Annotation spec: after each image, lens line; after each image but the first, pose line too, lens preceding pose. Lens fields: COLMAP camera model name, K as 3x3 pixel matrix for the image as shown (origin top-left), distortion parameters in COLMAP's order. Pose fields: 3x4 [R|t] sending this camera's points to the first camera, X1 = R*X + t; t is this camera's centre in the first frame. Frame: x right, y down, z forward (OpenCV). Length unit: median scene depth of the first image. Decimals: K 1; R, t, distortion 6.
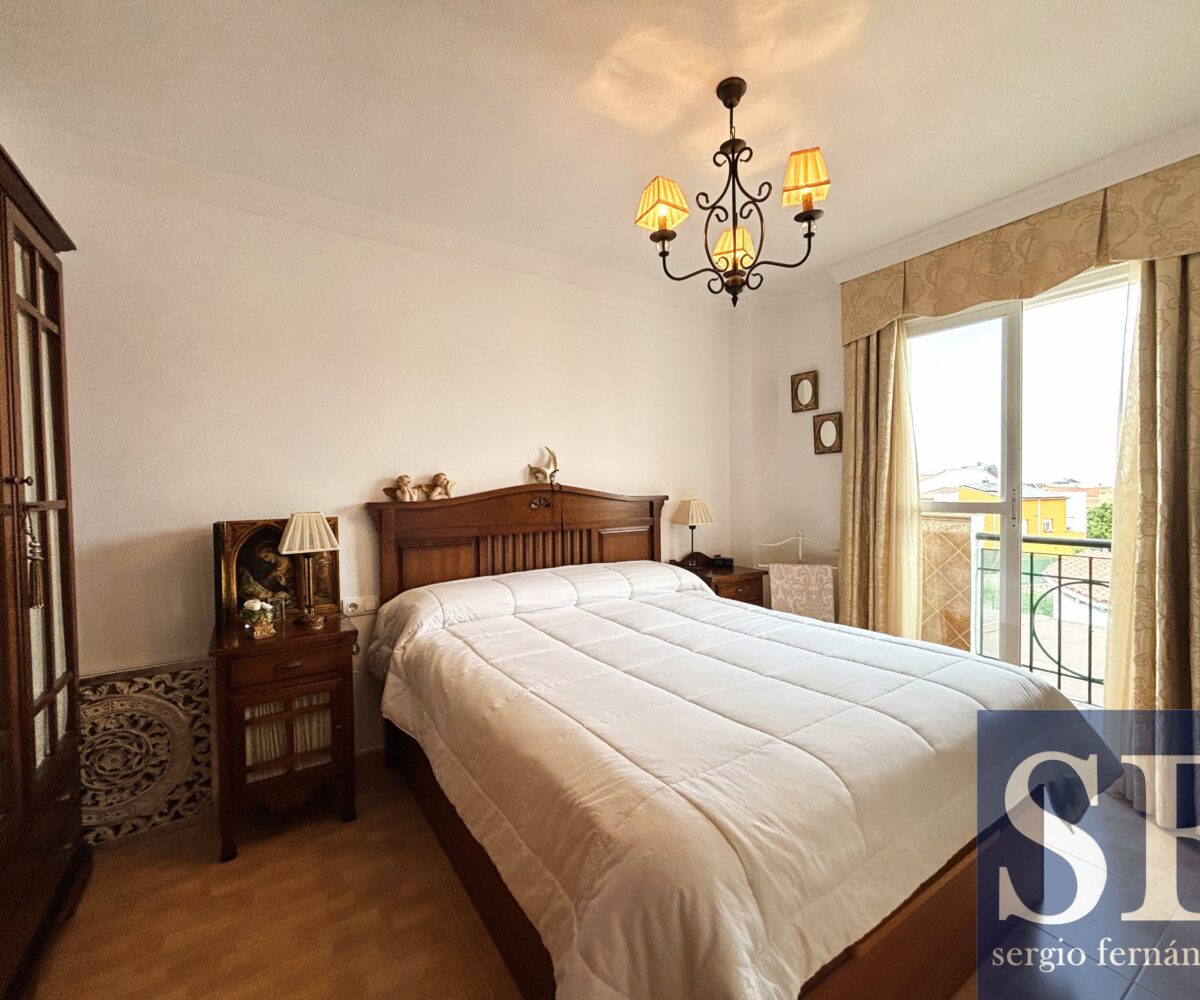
lens RADIAL K [[535.6, 0, 600.5], [0, 535.6, 501.9], [0, 0, 1]] dist [0.002980, 0.000721]
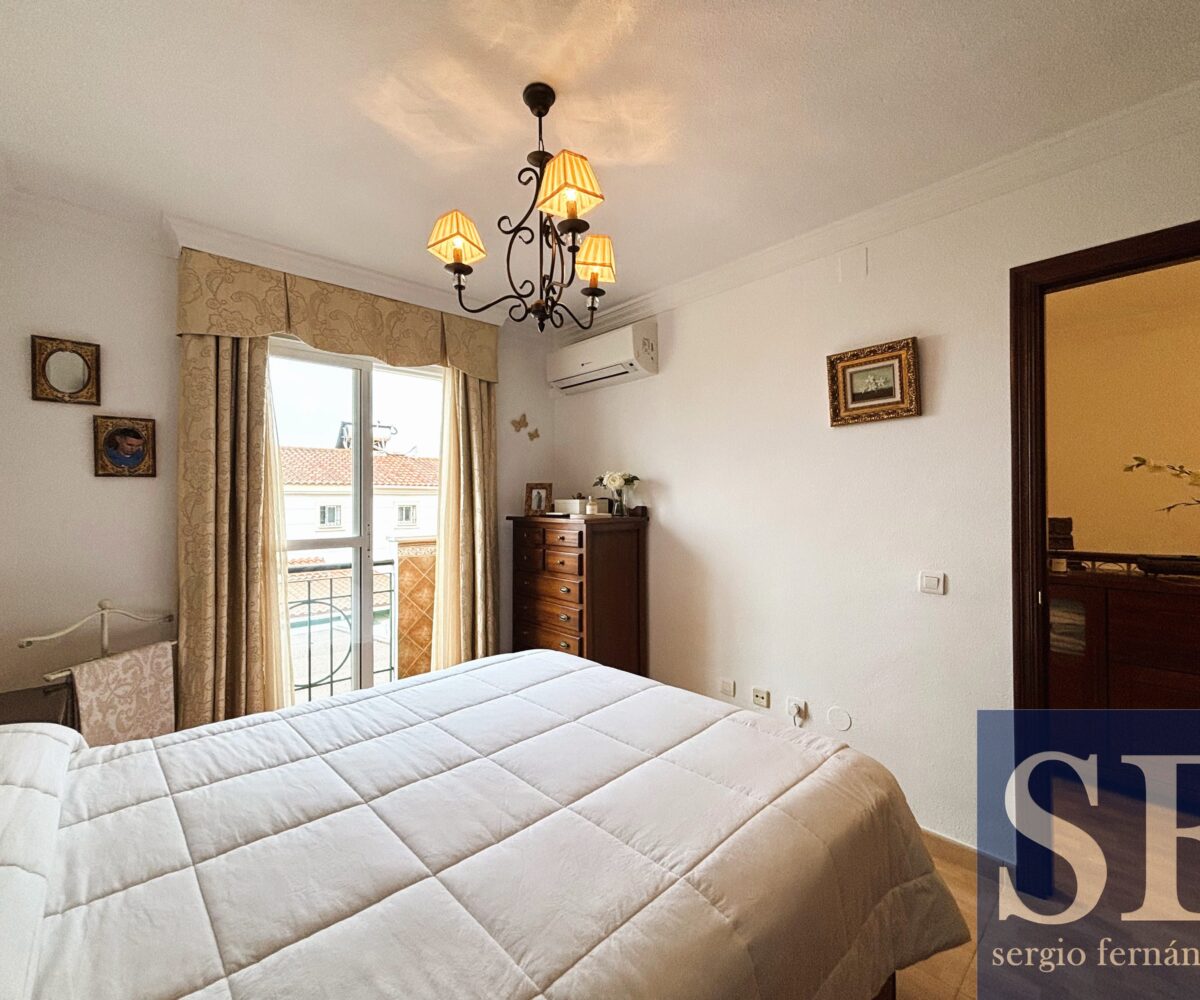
lens RADIAL K [[535.6, 0, 601.3], [0, 535.6, 501.2], [0, 0, 1]] dist [0.002980, 0.000721]
pose [[-0.175285, 0.016895, 0.984373, -0.421912], [0.034812, 0.999334, -0.010953, -0.041616], [-0.983902, 0.032349, -0.175757, 0.685896]]
